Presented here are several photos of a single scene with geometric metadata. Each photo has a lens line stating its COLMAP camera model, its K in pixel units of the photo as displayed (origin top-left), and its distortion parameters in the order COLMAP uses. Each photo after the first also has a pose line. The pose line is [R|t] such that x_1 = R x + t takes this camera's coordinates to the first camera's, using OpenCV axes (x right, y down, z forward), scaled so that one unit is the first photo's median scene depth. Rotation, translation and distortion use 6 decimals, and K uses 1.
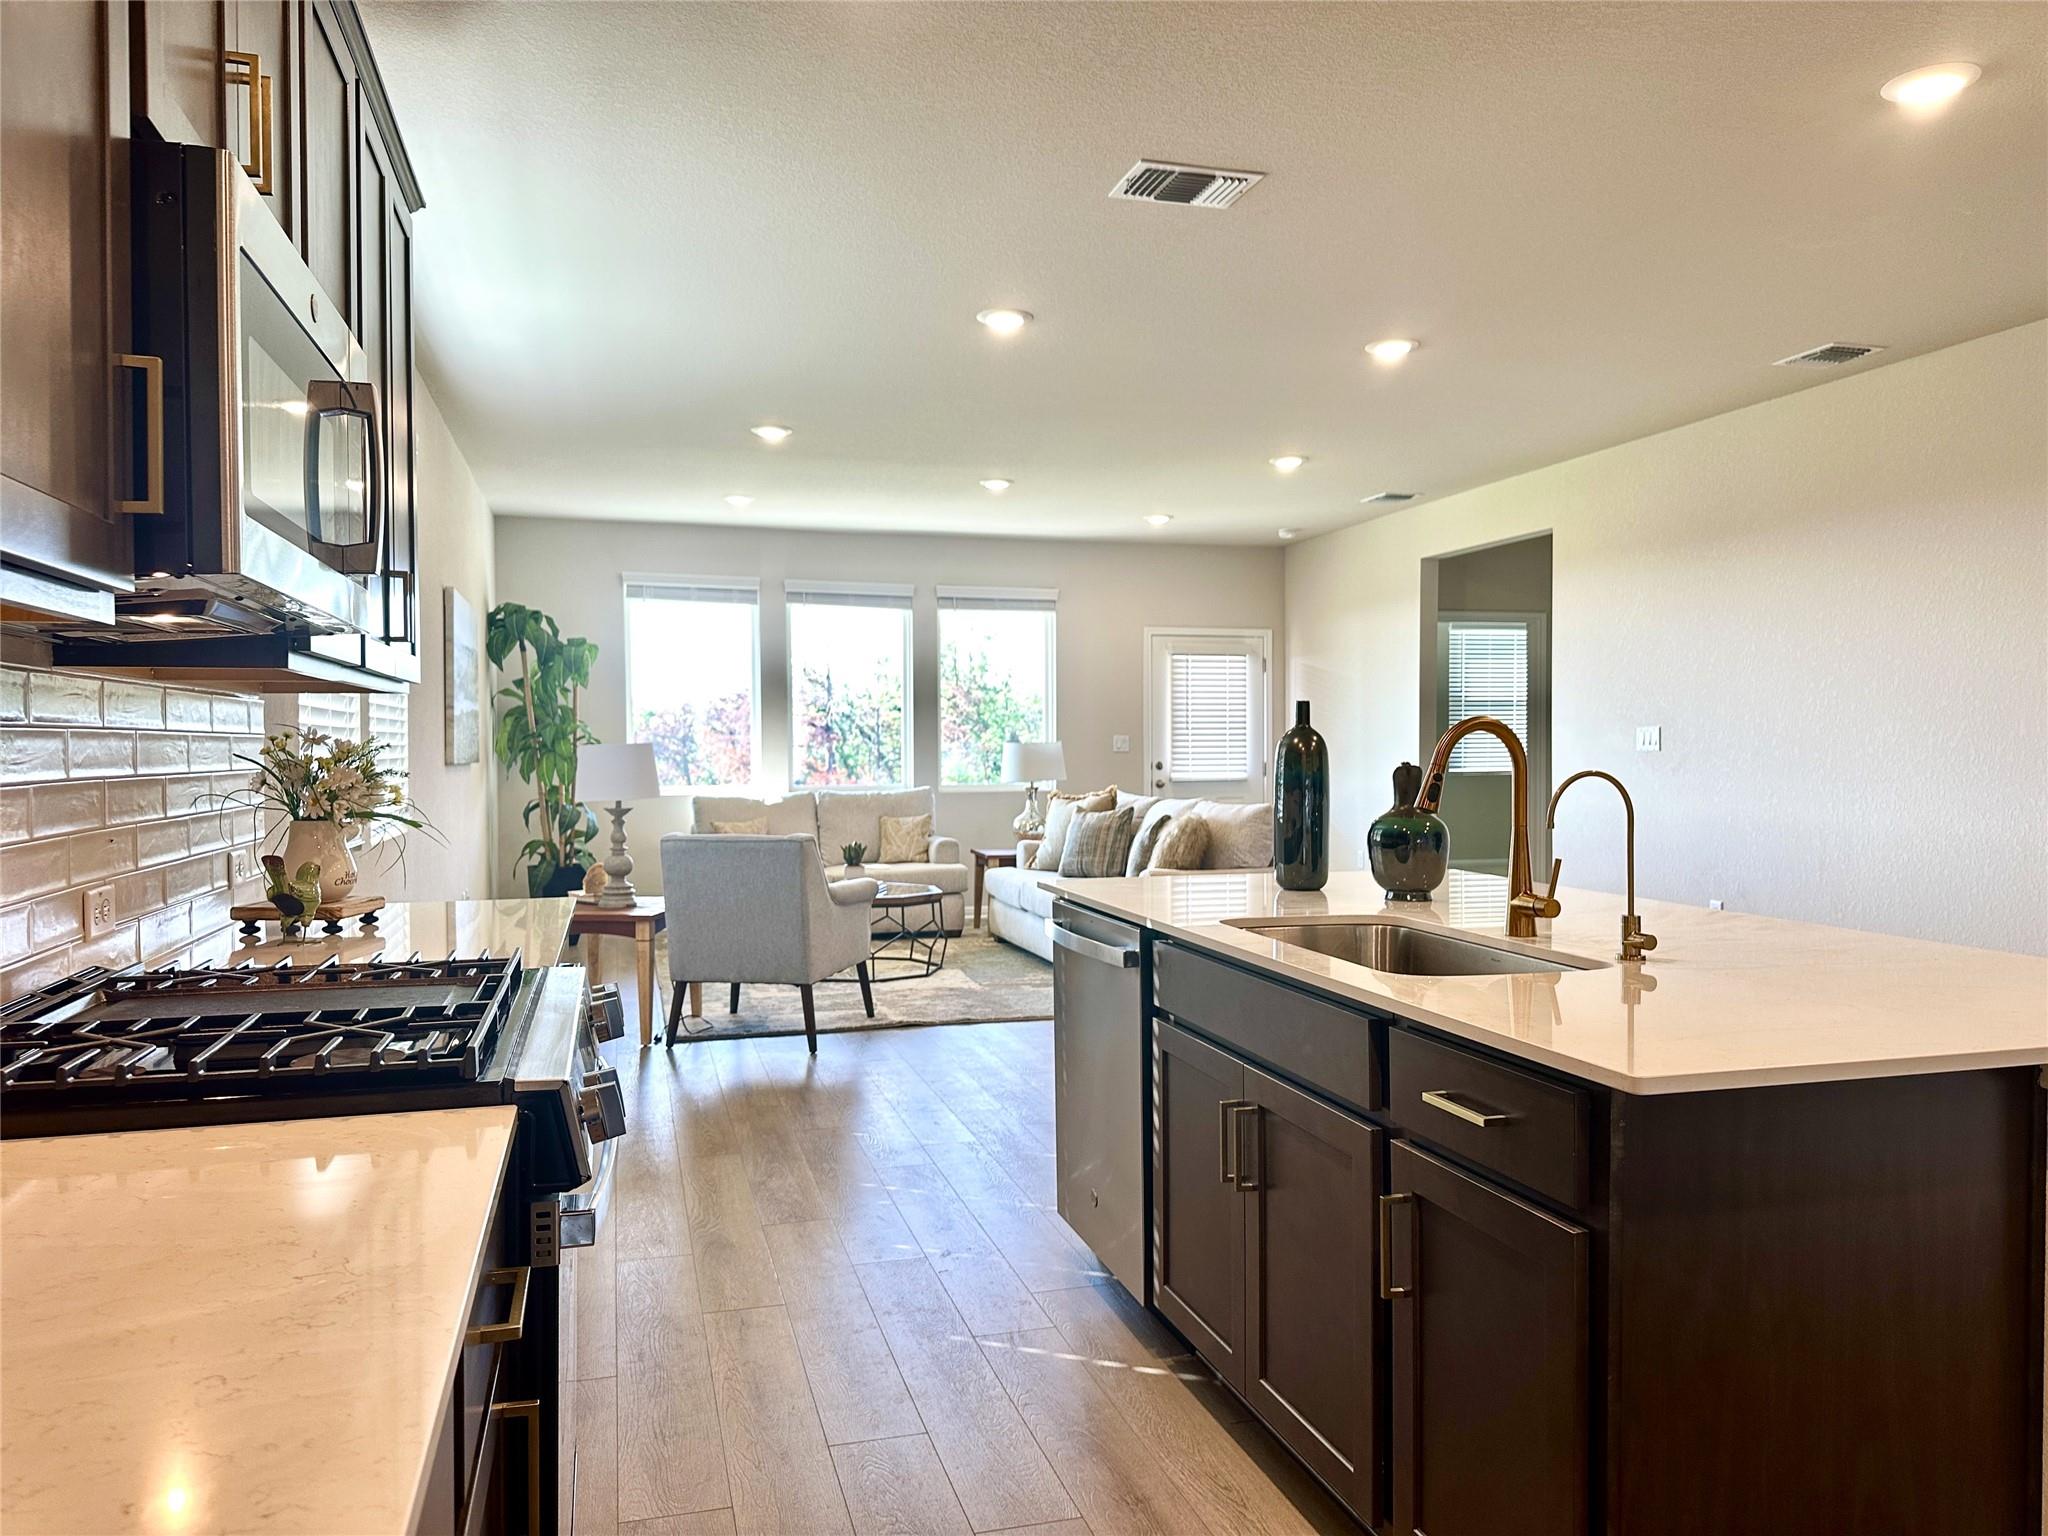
lens RADIAL K [[1419.5, 0, 1028.2], [0, 1419.5, 770.6], [0, 0, 1]] dist [0.060345, -0.006054]
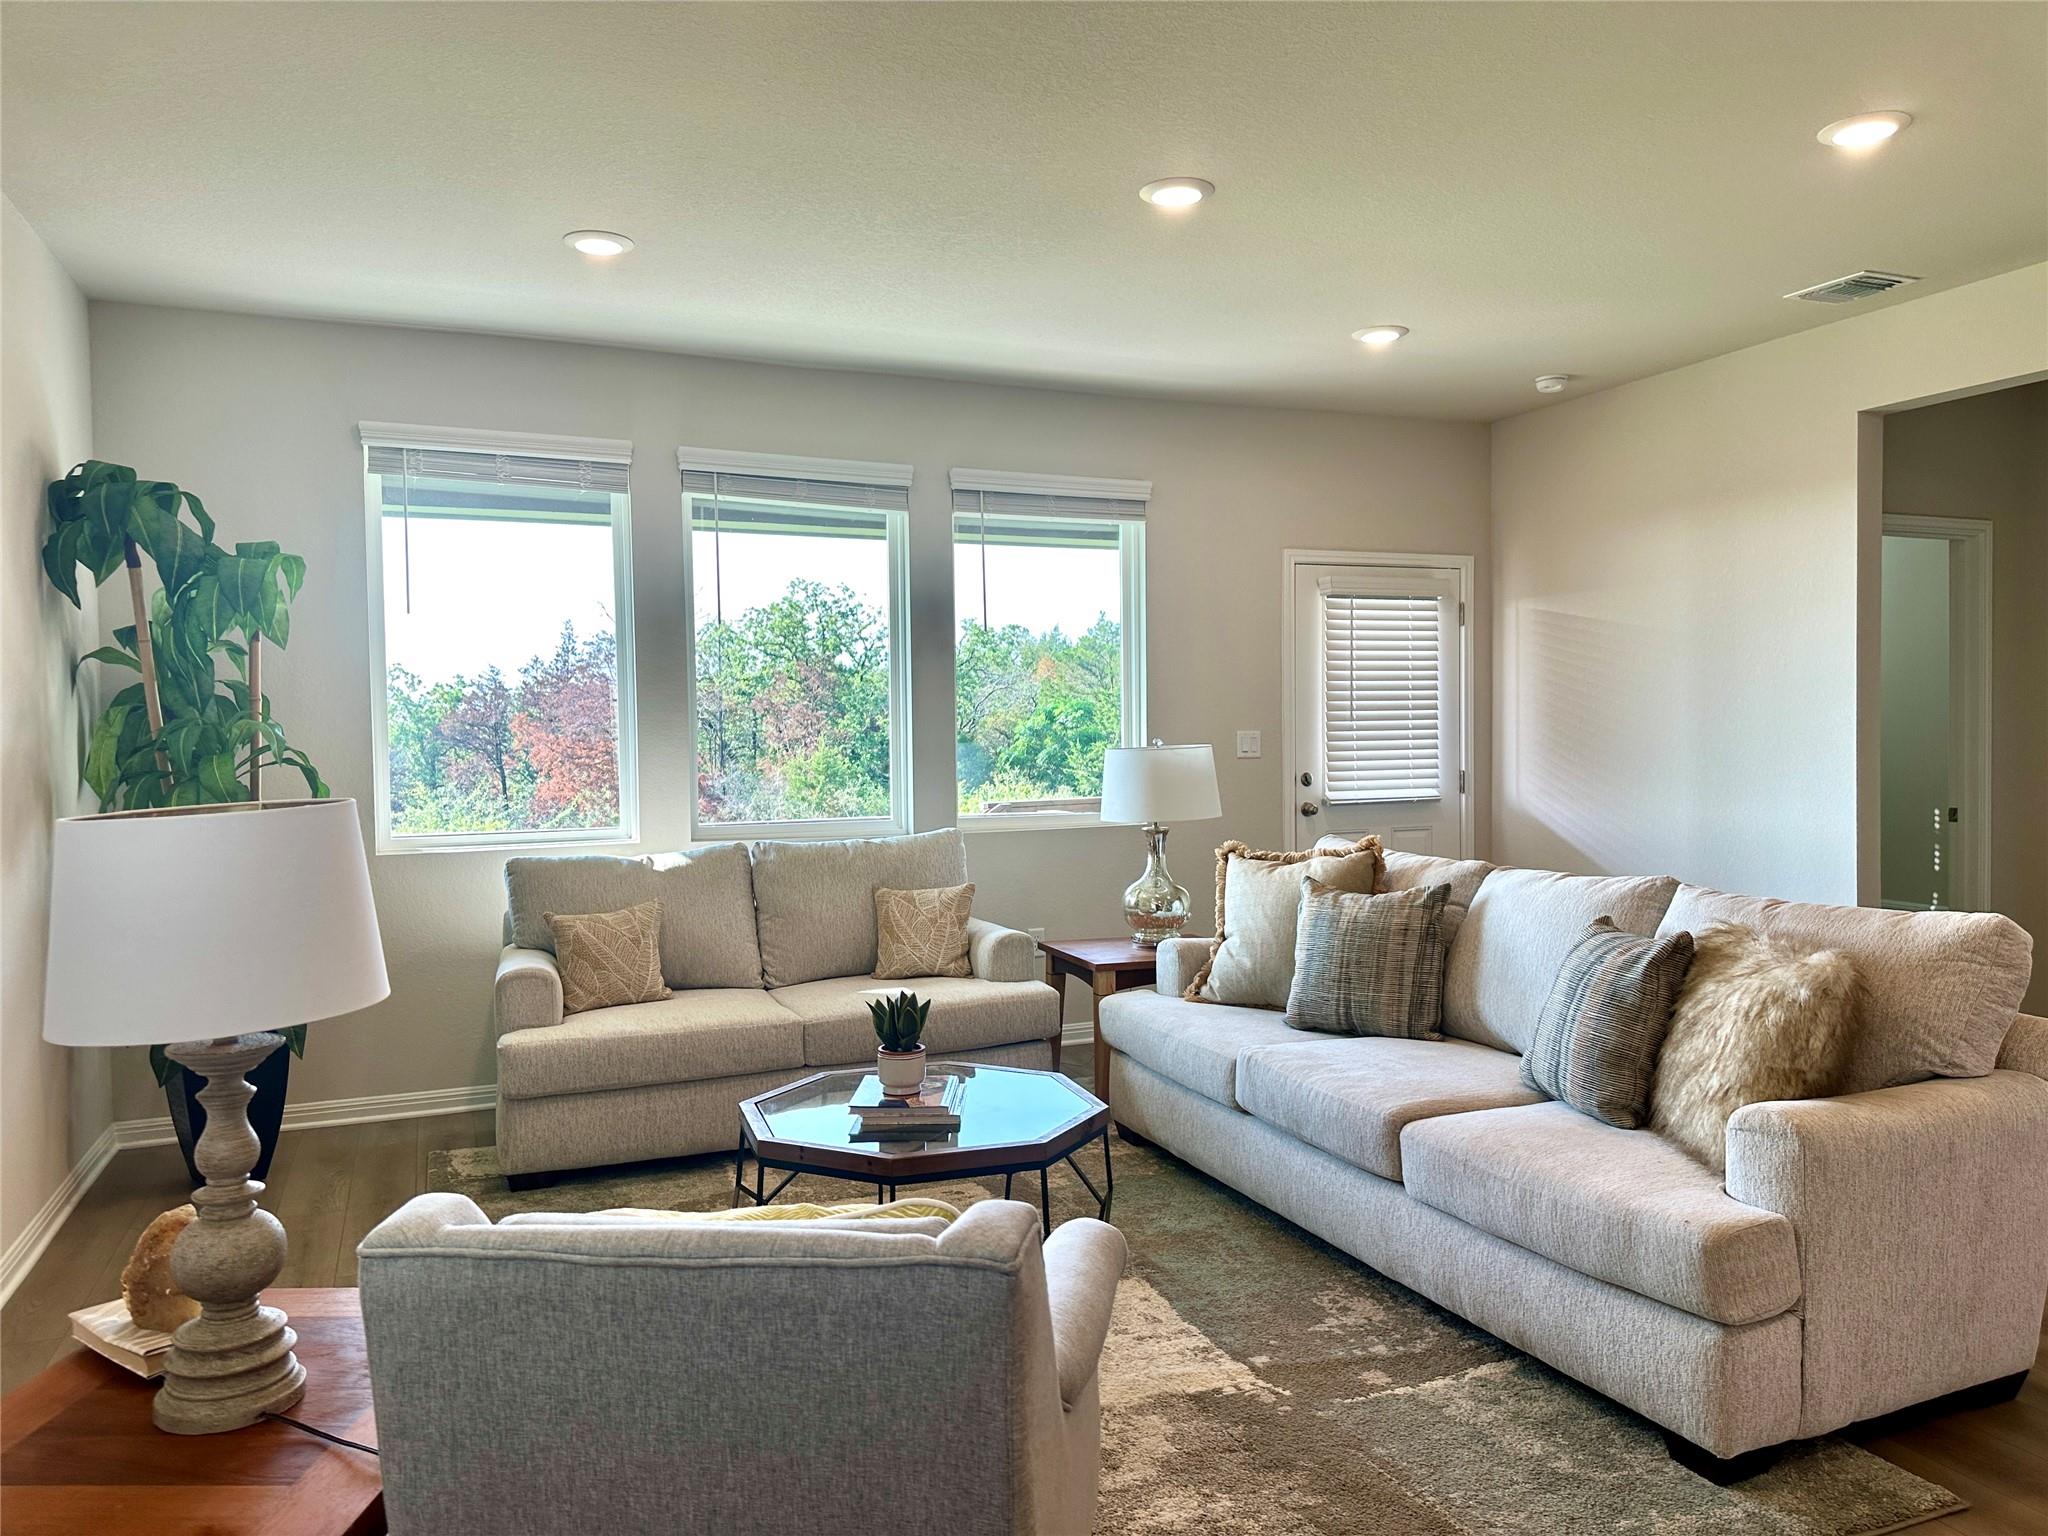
lens RADIAL K [[1419.5, 0, 1018.4], [0, 1419.5, 749.6], [0, 0, 1]] dist [0.060345, -0.006054]
pose [[0.993658, -0.009547, 0.112043, -0.111523], [0.009874, 0.999948, -0.002364, -0.018153], [-0.112014, 0.003456, 0.993701, 0.471761]]
